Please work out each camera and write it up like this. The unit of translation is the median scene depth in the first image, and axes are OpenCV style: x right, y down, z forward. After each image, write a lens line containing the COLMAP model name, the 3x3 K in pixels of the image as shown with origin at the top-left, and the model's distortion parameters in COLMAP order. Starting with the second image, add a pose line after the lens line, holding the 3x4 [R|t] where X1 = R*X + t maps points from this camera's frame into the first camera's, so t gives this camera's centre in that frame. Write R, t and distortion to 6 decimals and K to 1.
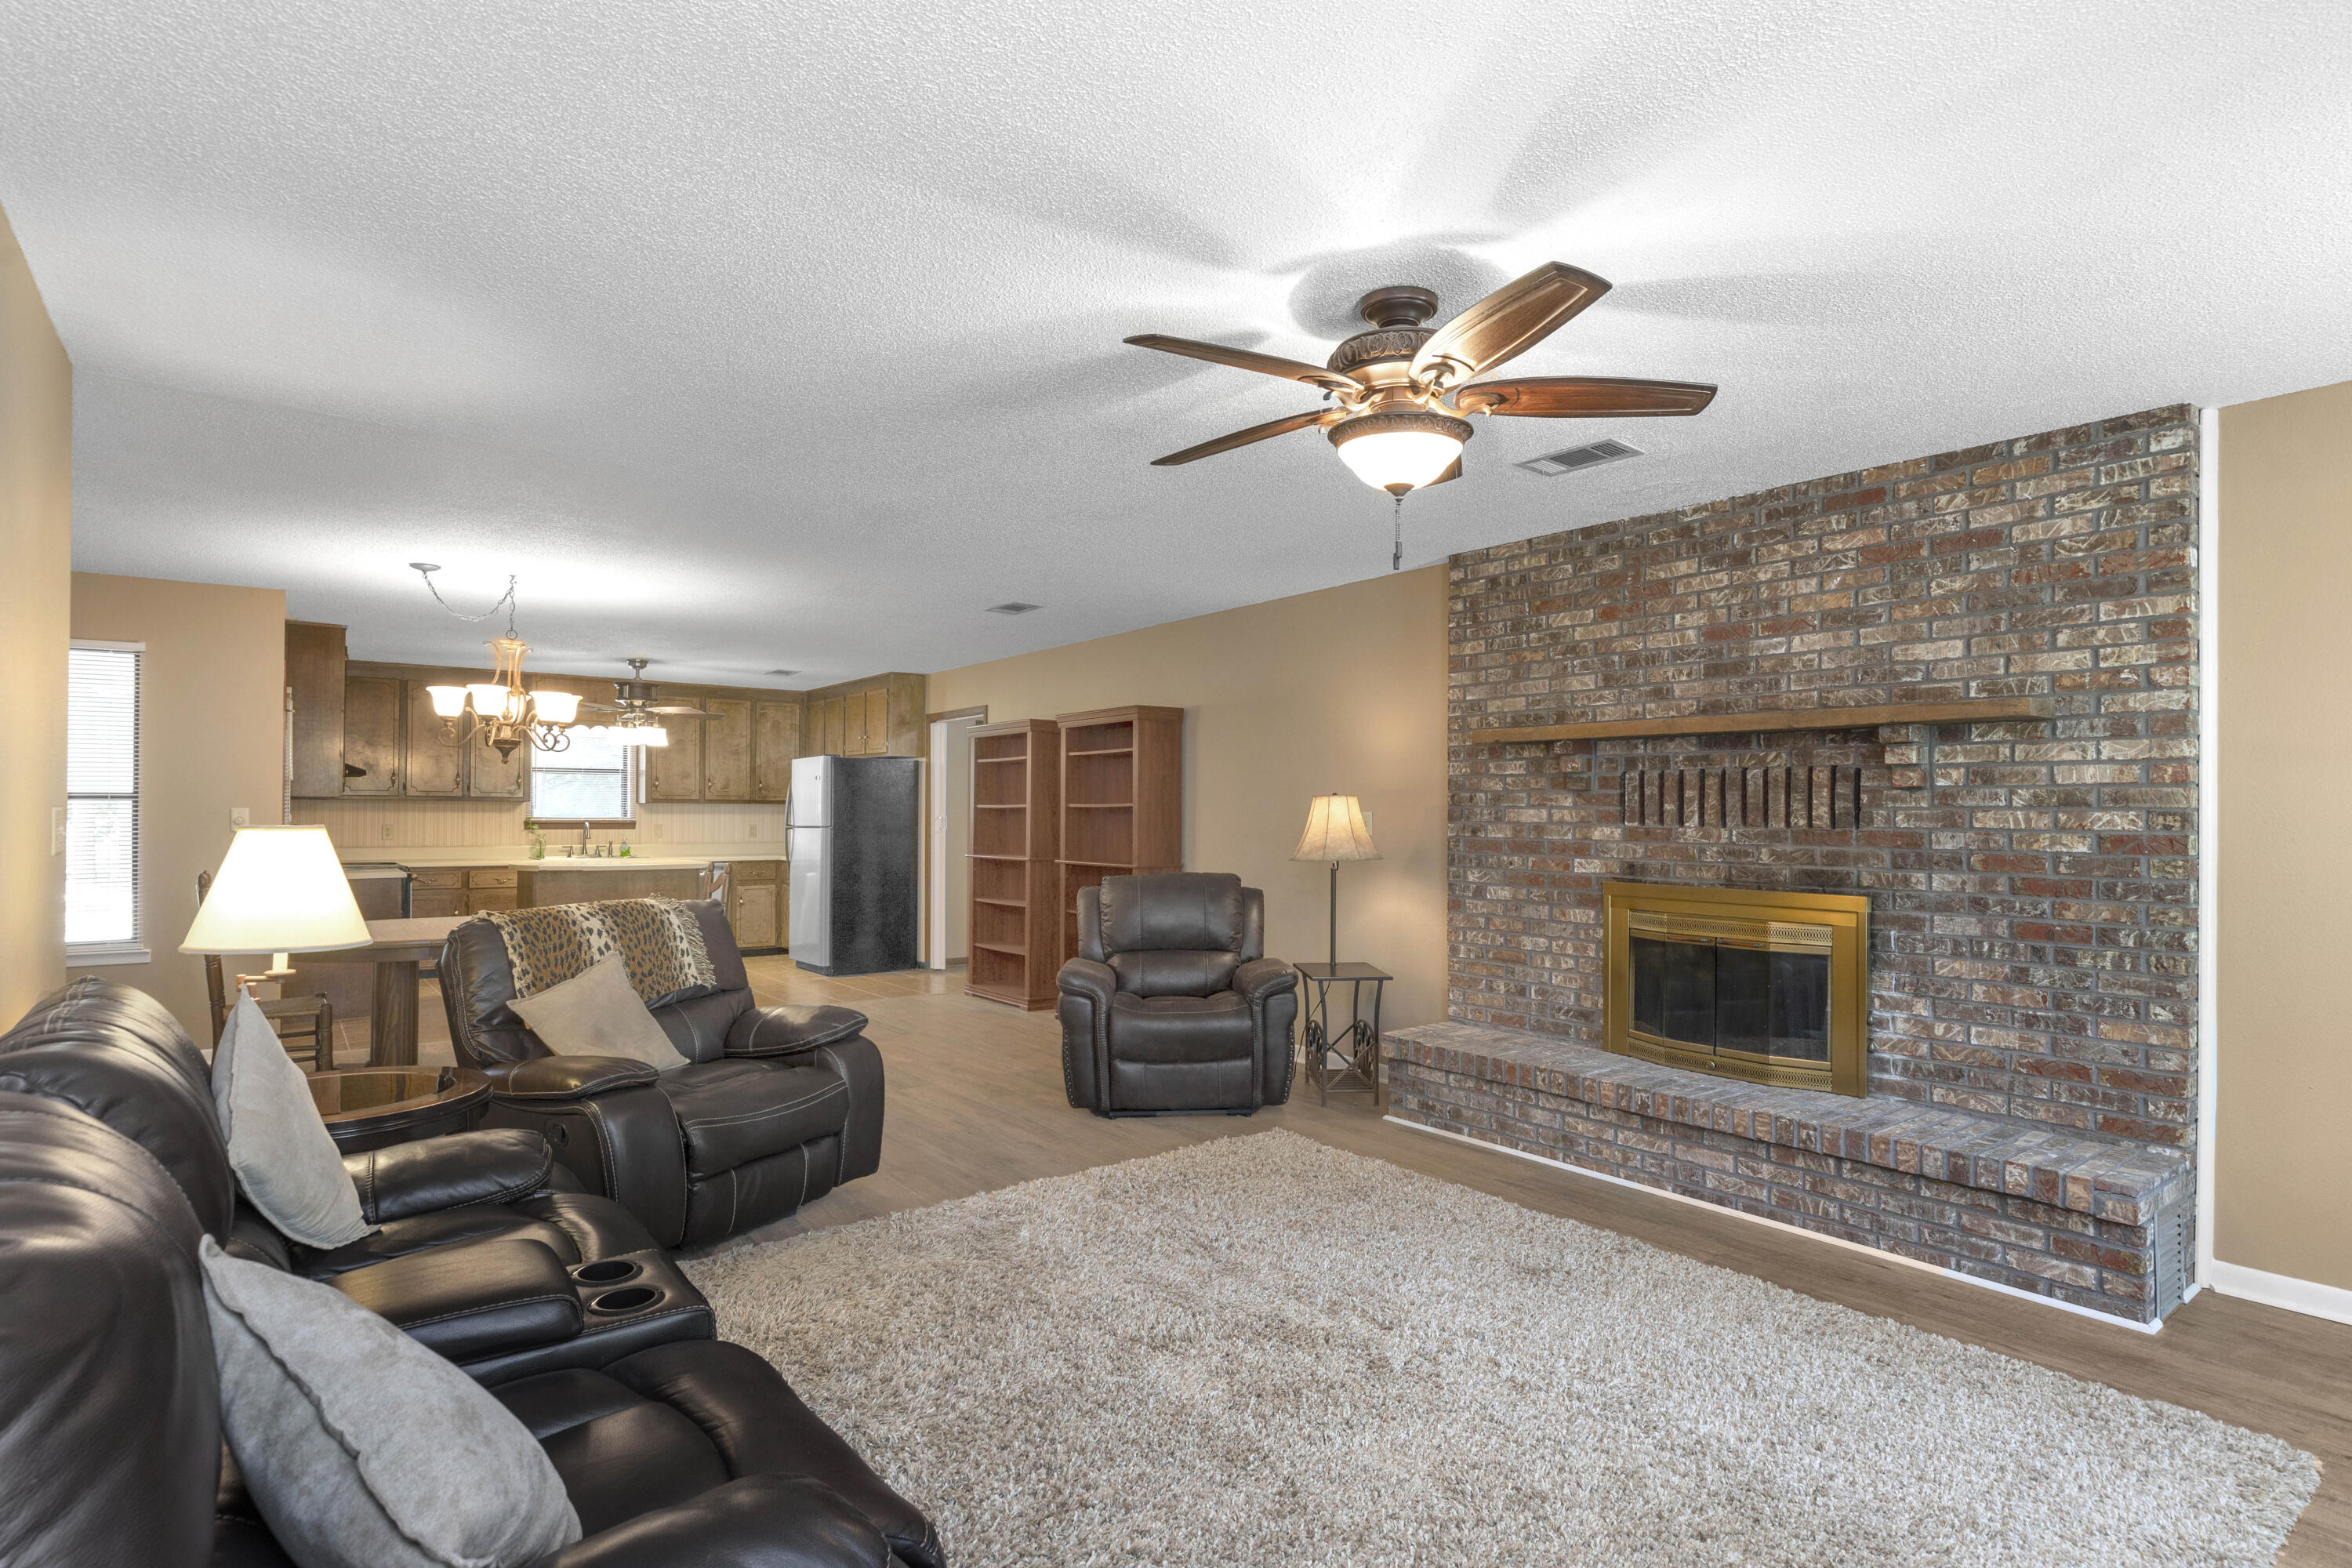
lens RADIAL K [[1174.7, 0, 1255.3], [0, 1174.7, 798.6], [0, 0, 1]] dist [-0.001306, 0.001881]
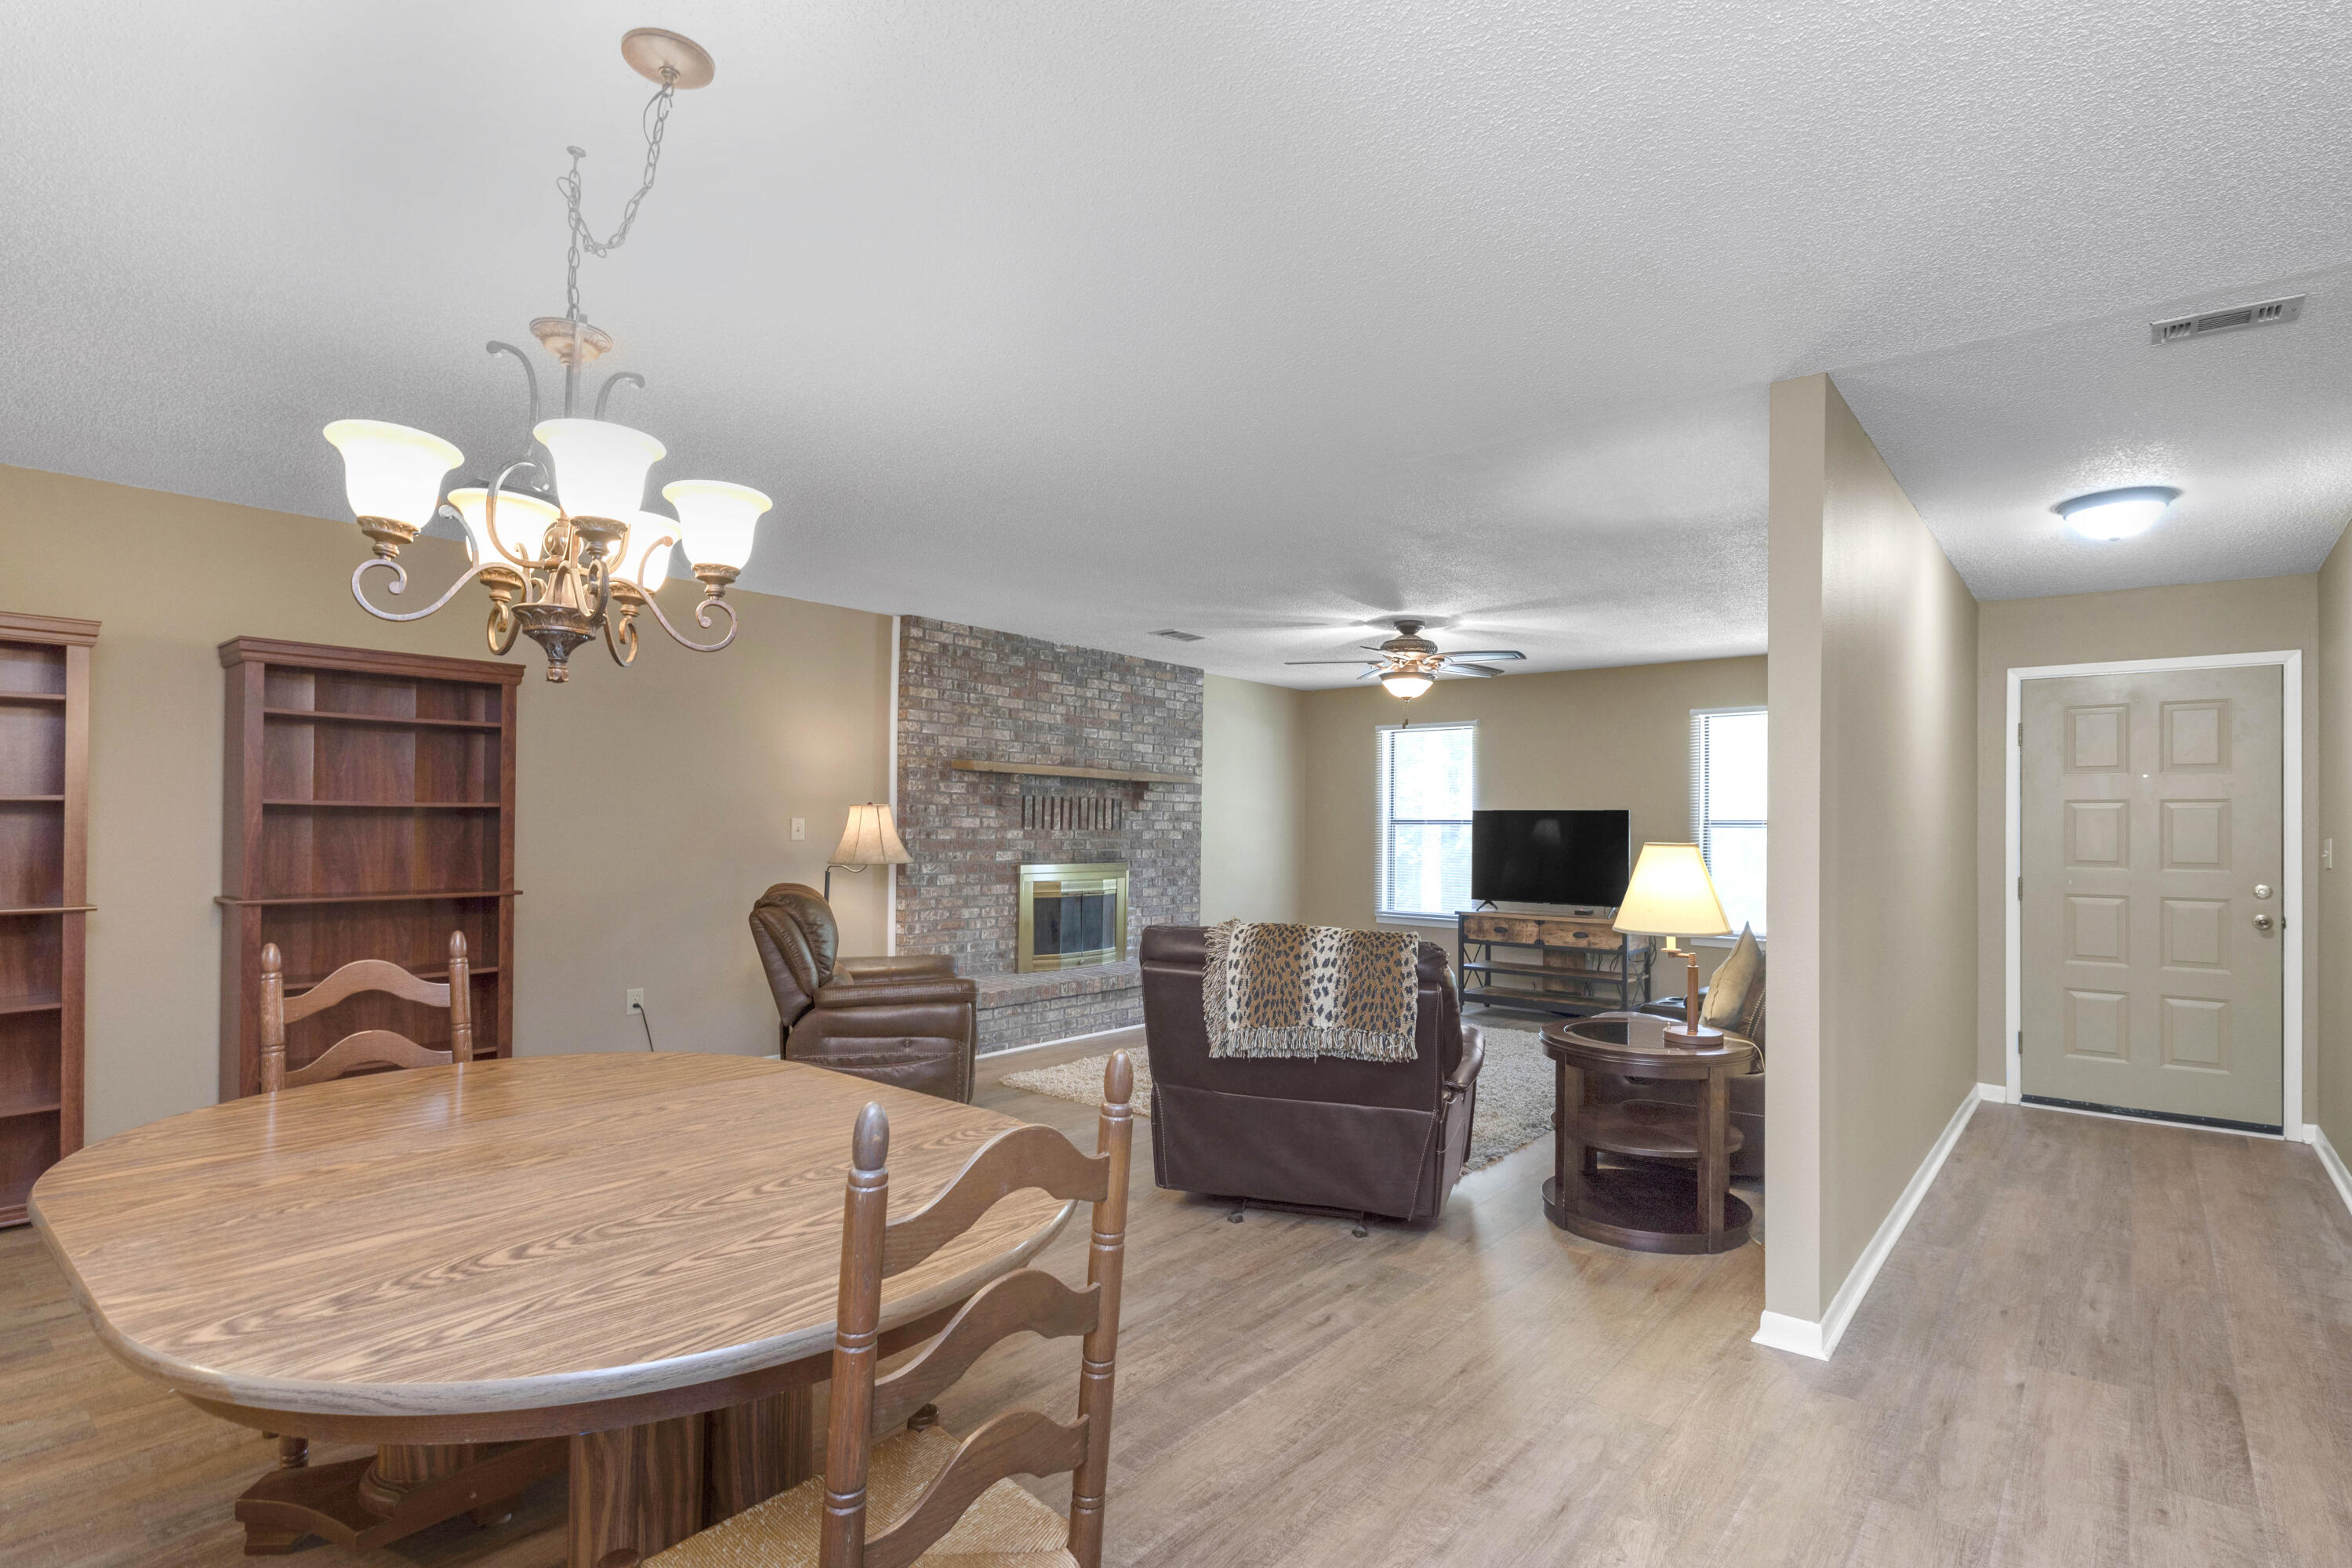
lens RADIAL K [[1157.0, 0, 1160.7], [0, 1157.0, 808.5], [0, 0, 1]] dist [0.005005, 0.000035]
pose [[-0.167398, 0.006530, 0.985868, -1.154437], [-0.024962, 0.999629, -0.010860, 0.006438], [-0.985573, -0.026427, -0.167173, 0.990042]]
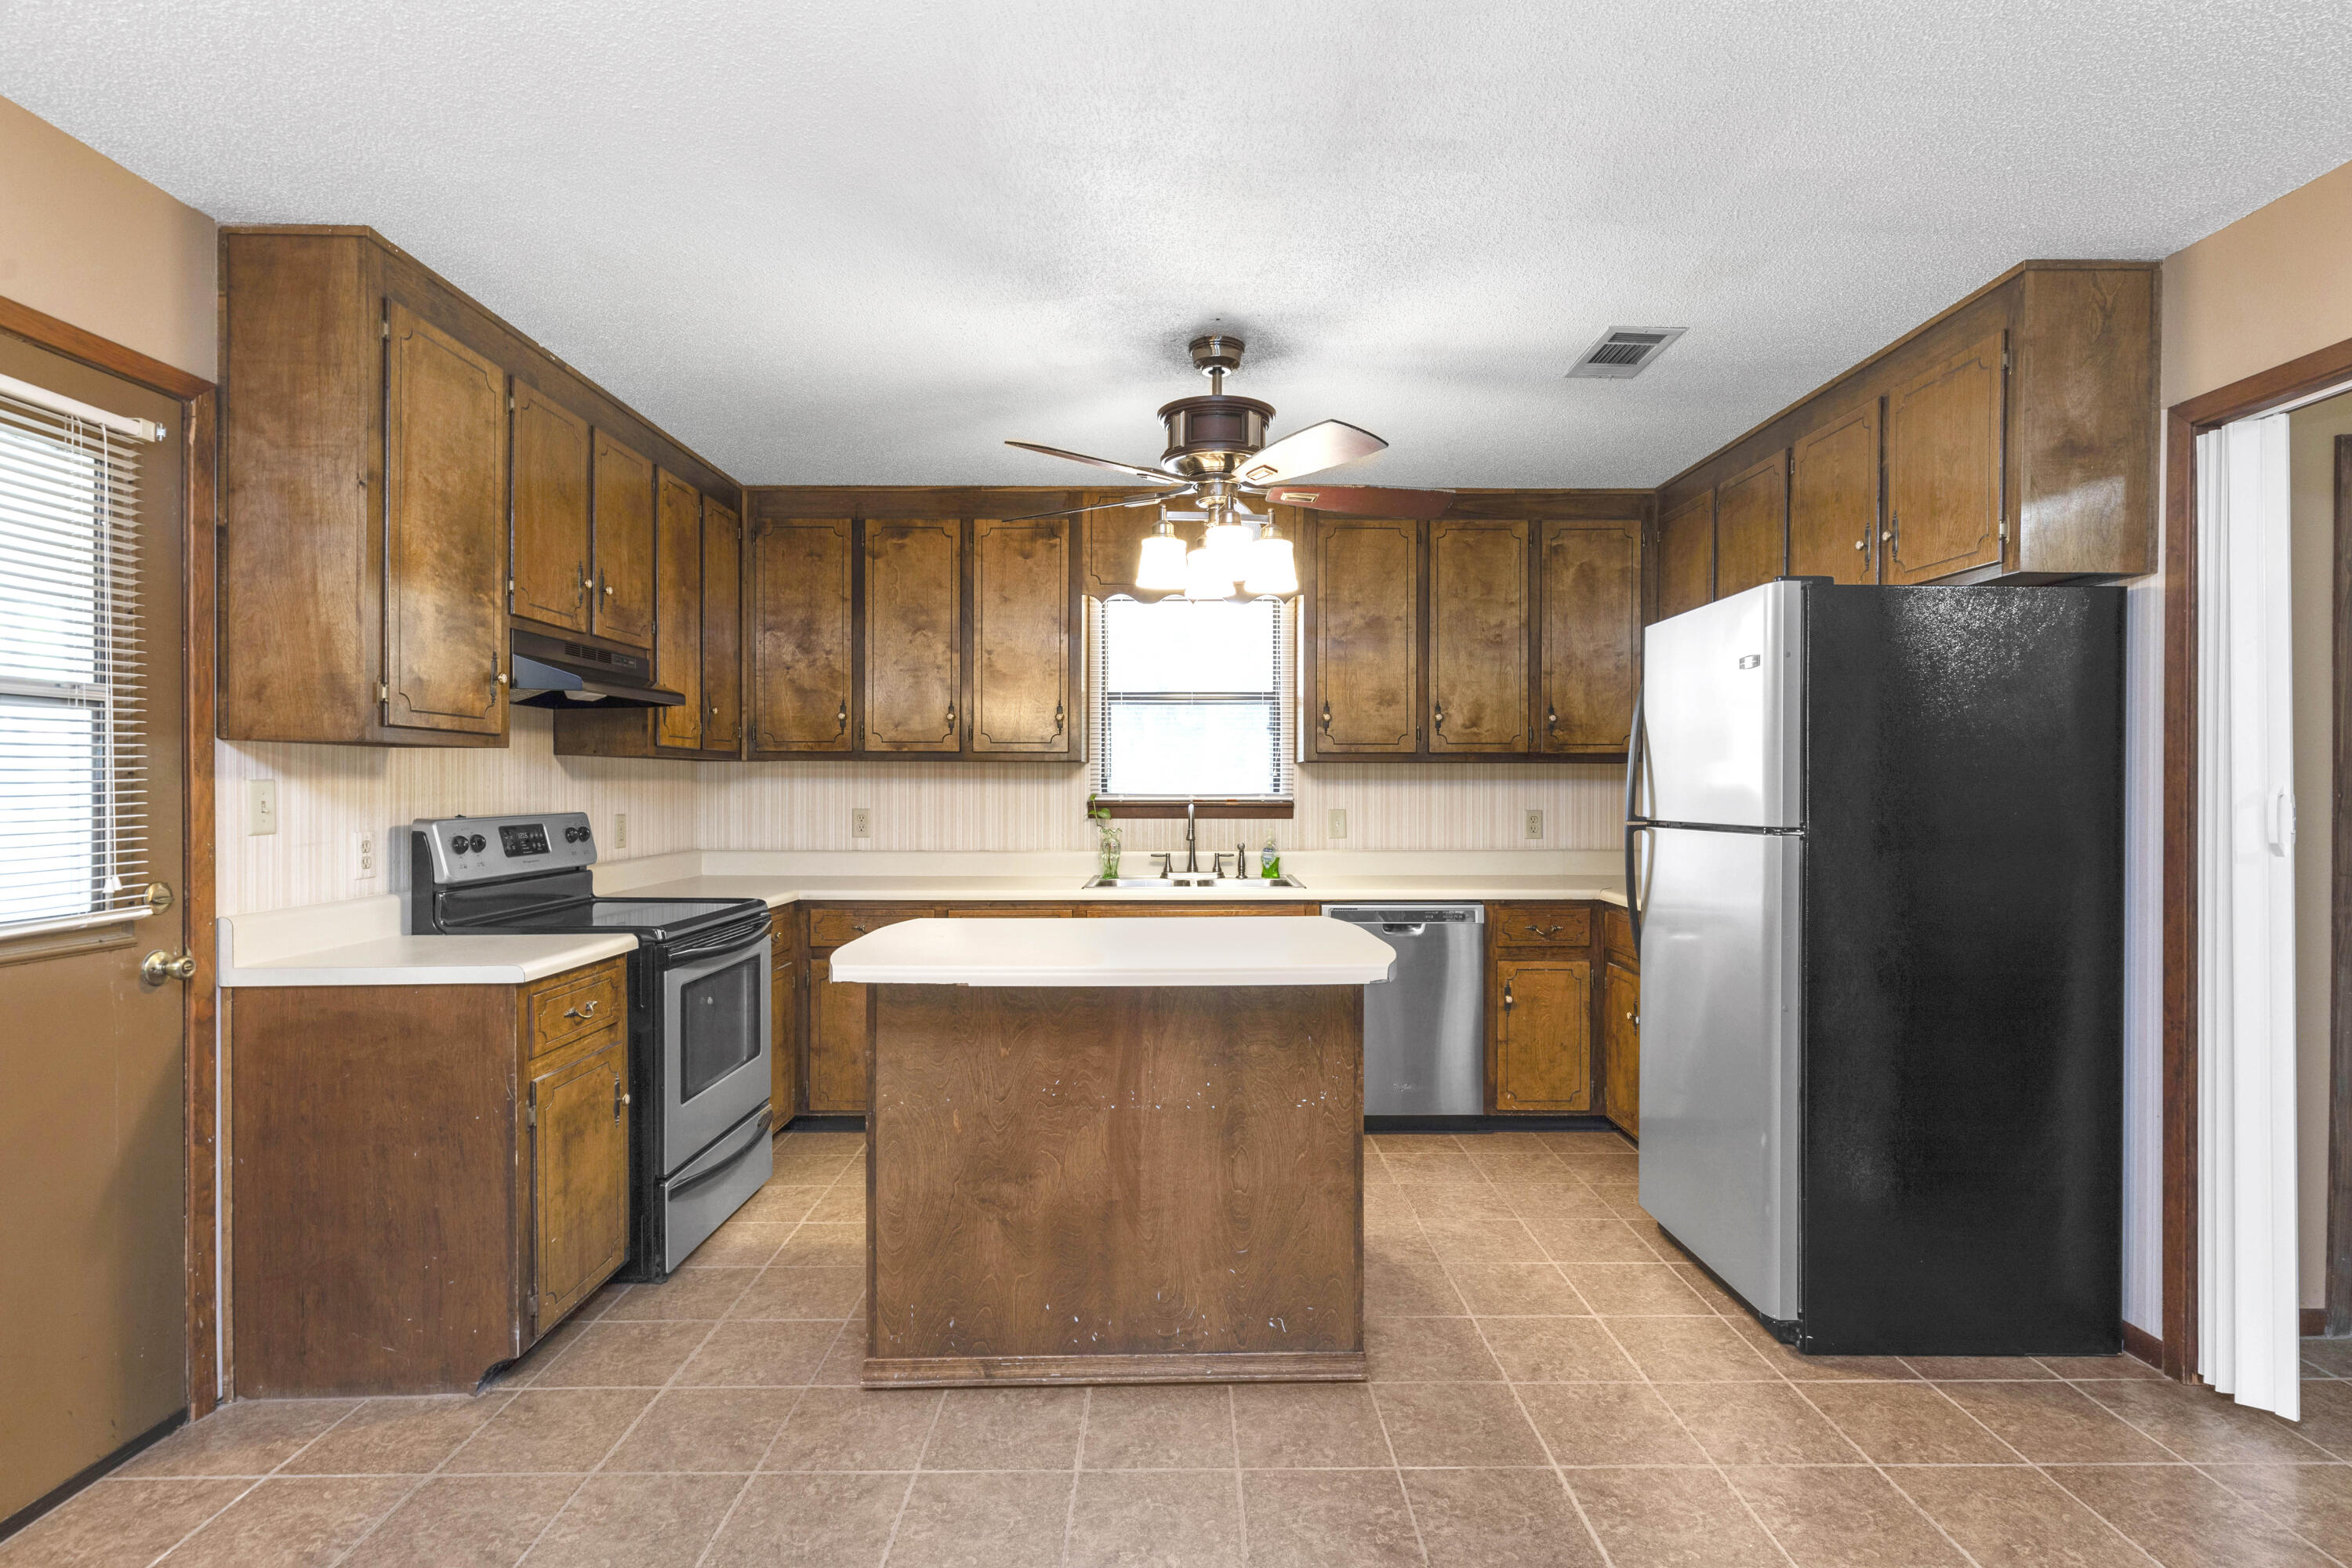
lens RADIAL K [[1157.0, 0, 1175.3], [0, 1157.0, 803.5], [0, 0, 1]] dist [0.005005, 0.000035]
pose [[0.766931, 0.008970, -0.641667, -0.563672], [0.011441, 0.999552, 0.027648, 0.014274], [0.641628, -0.028545, 0.766485, 1.297637]]
